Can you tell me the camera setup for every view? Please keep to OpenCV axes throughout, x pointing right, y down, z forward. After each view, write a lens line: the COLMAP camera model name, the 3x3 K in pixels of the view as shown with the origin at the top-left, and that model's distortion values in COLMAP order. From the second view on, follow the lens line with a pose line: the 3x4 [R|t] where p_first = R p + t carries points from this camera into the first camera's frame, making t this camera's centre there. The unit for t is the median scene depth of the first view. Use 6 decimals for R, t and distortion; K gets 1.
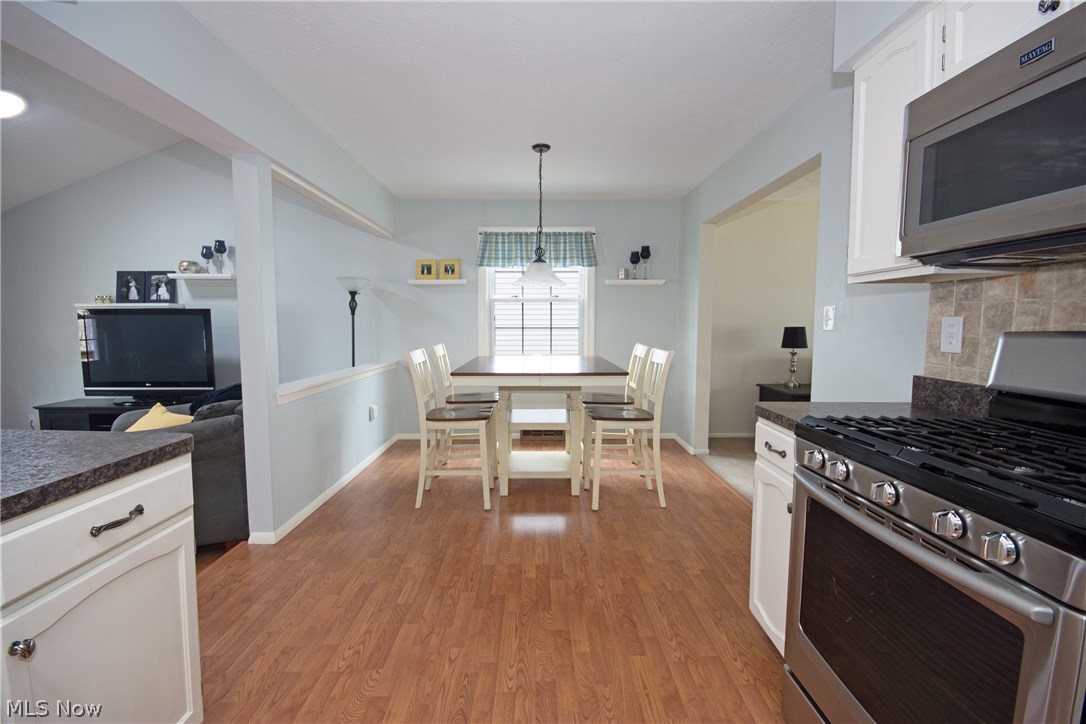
lens RADIAL K [[501.6, 0, 543.0], [0, 501.6, 362.0], [0, 0, 1]] dist [-0.000334, -0.000112]
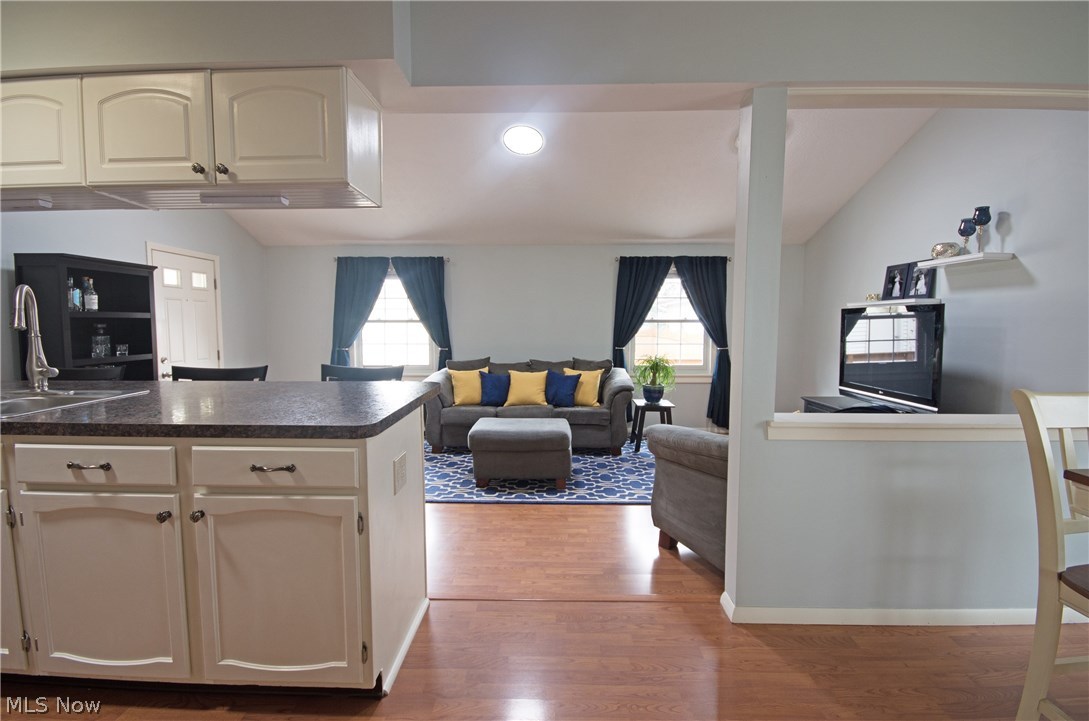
lens RADIAL K [[490.5, 0, 544.5], [0, 490.5, 360.5], [0, 0, 1]] dist [0.031870, -0.024035]
pose [[-0.044966, 0.077842, -0.995951, 0.099996], [-0.079854, 0.993489, 0.081255, -0.032968], [0.995792, 0.083184, -0.038458, 0.422248]]
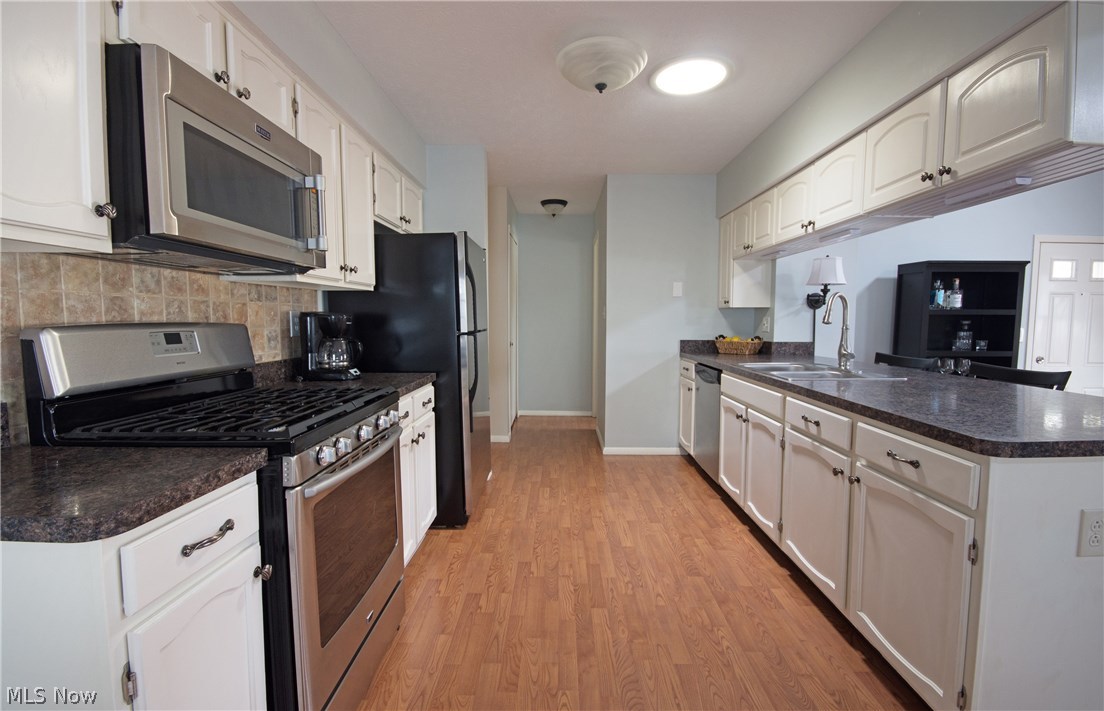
lens RADIAL K [[483.2, 0, 552.0], [0, 483.2, 355.5], [0, 0, 1]] dist [-0.001953, -0.000304]
pose [[-0.999630, -0.003894, 0.026922, 0.022430], [0.000380, 0.987607, 0.156944, -0.043411], [-0.027199, 0.156896, -0.987240, 0.556815]]
